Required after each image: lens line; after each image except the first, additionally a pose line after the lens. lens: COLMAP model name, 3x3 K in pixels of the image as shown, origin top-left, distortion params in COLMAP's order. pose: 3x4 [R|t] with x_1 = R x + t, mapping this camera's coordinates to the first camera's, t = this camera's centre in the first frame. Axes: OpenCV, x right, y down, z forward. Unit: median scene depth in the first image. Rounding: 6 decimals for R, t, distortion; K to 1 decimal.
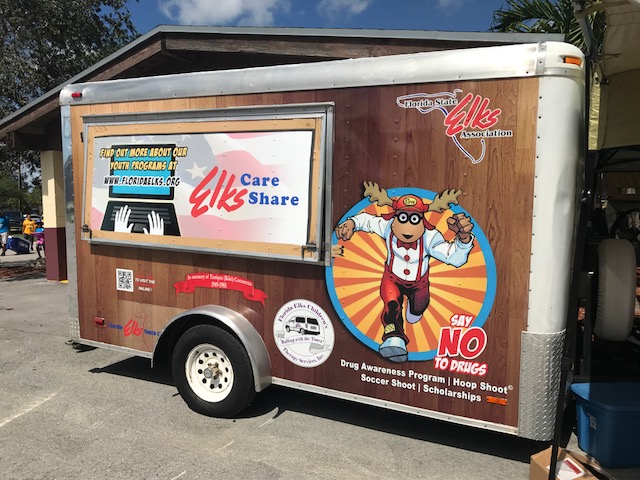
lens RADIAL K [[525.2, 0, 320.8], [0, 525.2, 237.4], [0, 0, 1]] dist [0.014144, 0.006776]
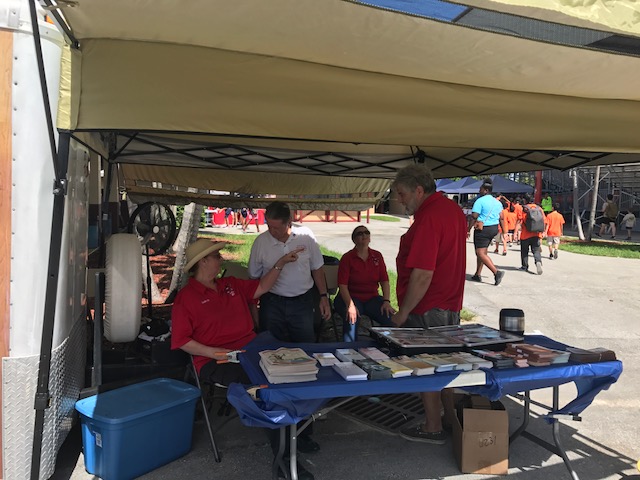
lens RADIAL K [[525.2, 0, 320.8], [0, 525.2, 237.4], [0, 0, 1]] dist [0.014144, 0.006776]
pose [[0.681788, -0.028443, 0.730996, 0.242581], [0.014844, 0.999576, 0.025049, -0.020634], [-0.731399, -0.006227, 0.681921, 0.220367]]
